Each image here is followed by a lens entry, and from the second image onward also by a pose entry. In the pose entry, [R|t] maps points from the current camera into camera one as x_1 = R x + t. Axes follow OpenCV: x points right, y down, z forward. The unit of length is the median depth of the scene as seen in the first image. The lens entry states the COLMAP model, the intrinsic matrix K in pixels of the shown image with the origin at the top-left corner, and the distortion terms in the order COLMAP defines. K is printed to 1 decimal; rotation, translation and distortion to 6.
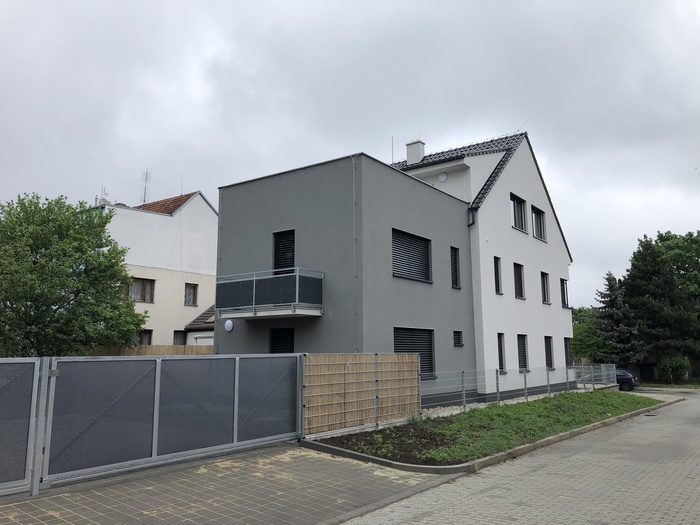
lens RADIAL K [[580.8, 0, 350.0], [0, 580.8, 262.5], [0, 0, 1]] dist [0.034997, -0.012214]
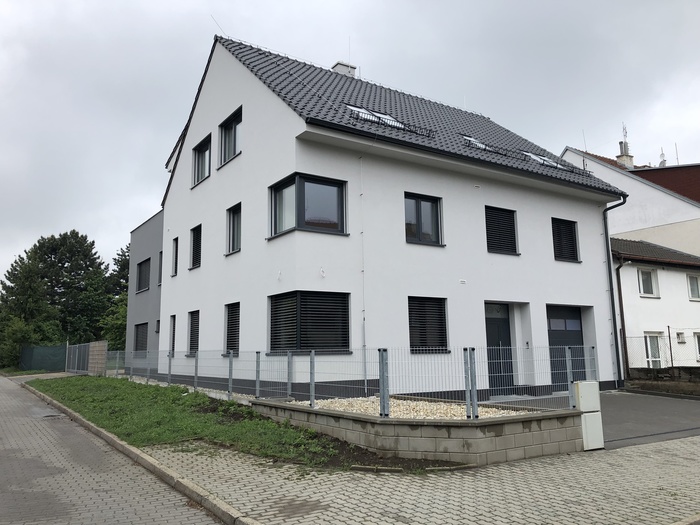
lens RADIAL K [[578.5, 0, 354.9], [0, 578.5, 261.4], [0, 0, 1]] dist [0.030691, 0.004418]
pose [[-0.351845, -0.135144, -0.926251, 0.994717], [0.166425, 0.964726, -0.203975, 0.264000], [0.921145, -0.225919, -0.316943, 1.495544]]
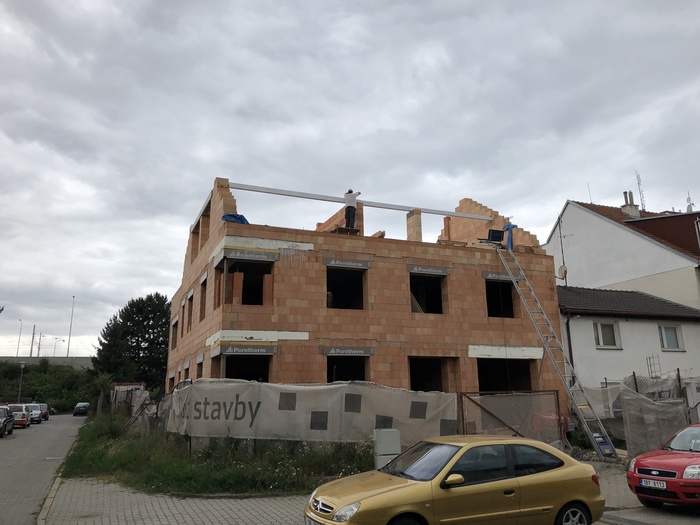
lens RADIAL K [[575.0, 0, 350.0], [0, 575.0, 262.5], [0, 0, 1]] dist [0.044619, -0.006555]
pose [[-0.522113, -0.189103, -0.831648, 1.003883], [0.152530, 0.938685, -0.309201, 0.304266], [0.839126, -0.288289, -0.461256, 1.748238]]
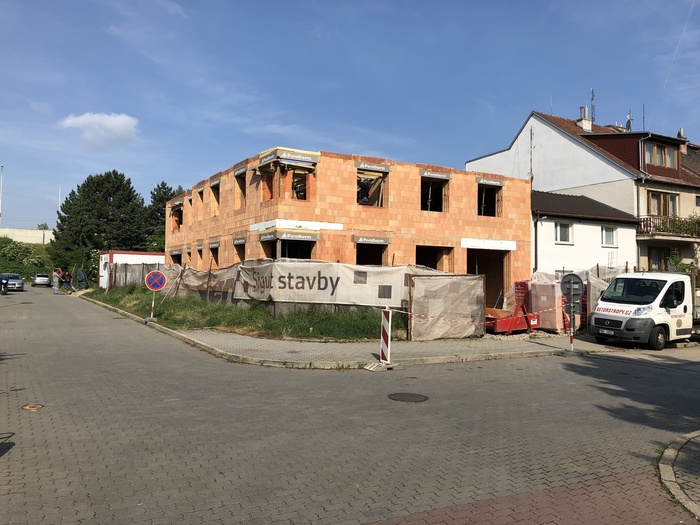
lens RADIAL K [[575.0, 0, 350.0], [0, 575.0, 262.5], [0, 0, 1]] dist [0.044619, -0.006555]
pose [[-0.403560, -0.032960, -0.914359, 1.228377], [0.135779, 0.986128, -0.095474, 0.299020], [0.904822, -0.162680, -0.393487, 1.688601]]
